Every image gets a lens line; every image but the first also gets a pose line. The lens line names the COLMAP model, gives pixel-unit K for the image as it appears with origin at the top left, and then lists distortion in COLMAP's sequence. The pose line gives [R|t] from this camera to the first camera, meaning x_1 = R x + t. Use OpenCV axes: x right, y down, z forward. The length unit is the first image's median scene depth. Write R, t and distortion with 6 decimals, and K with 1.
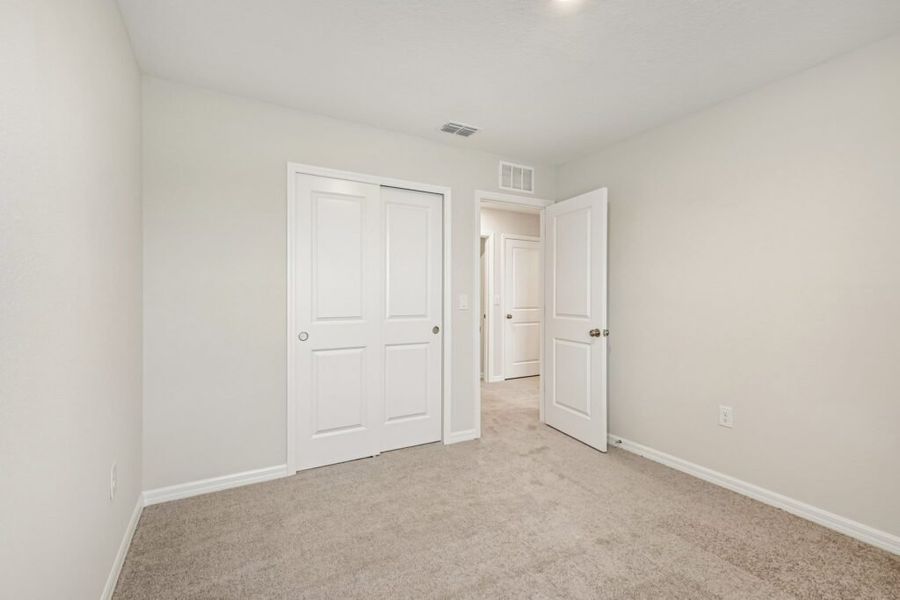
lens RADIAL K [[440.1, 0, 443.1], [0, 440.1, 306.6], [0, 0, 1]] dist [0.004455, 0.000308]
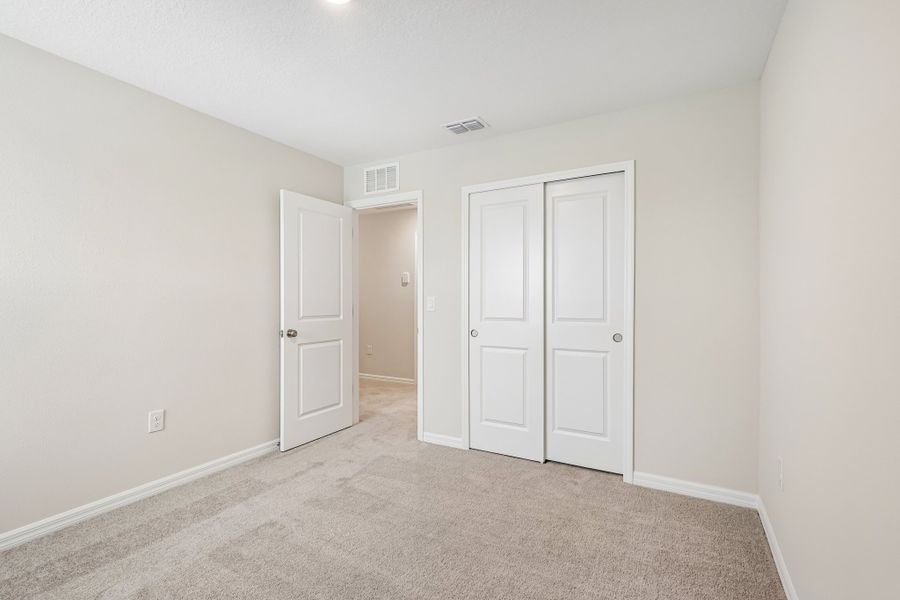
lens RADIAL K [[426.5, 0, 448.8], [0, 426.5, 298.6], [0, 0, 1]] dist [0.001158, 0.000410]
pose [[0.459356, -0.007229, -0.888223, 0.682144], [-0.004600, 0.999934, -0.010517, -0.011925], [0.888240, 0.008917, 0.459292, 0.446925]]
